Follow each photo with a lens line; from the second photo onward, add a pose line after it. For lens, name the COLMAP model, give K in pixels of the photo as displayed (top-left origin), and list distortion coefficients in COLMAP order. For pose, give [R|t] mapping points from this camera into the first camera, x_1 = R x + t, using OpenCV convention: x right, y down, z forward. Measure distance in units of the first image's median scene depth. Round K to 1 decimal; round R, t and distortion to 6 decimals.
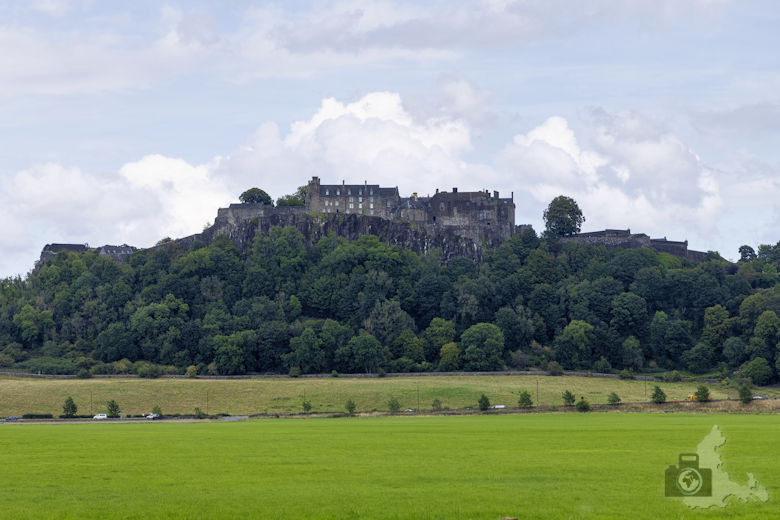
lens RADIAL K [[1164.3, 0, 390.0], [0, 1164.3, 260.0], [0, 0, 1]] dist [0.017047, -0.016223]
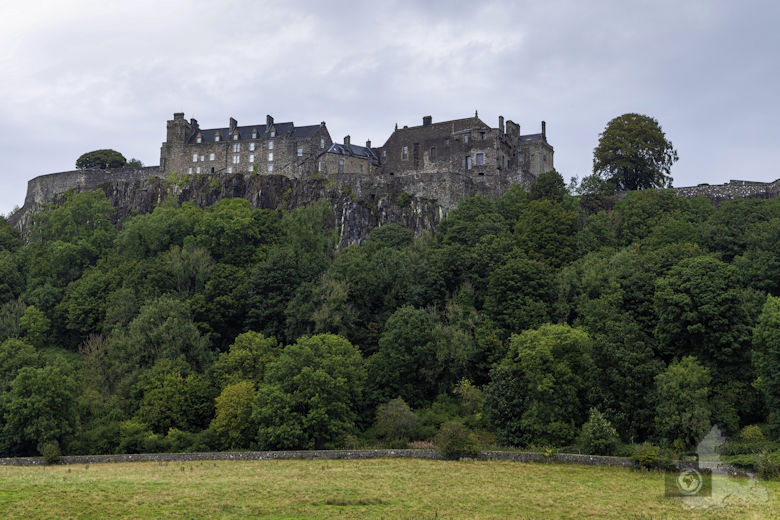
lens RADIAL K [[1164.3, 0, 390.0], [0, 1164.3, 260.0], [0, 0, 1]] dist [0.017047, -0.016223]
pose [[0.968138, -0.041873, -0.246892, 0.170556], [0.016678, 0.994513, -0.103271, 0.058449], [0.249861, 0.095863, 0.963525, 0.500295]]
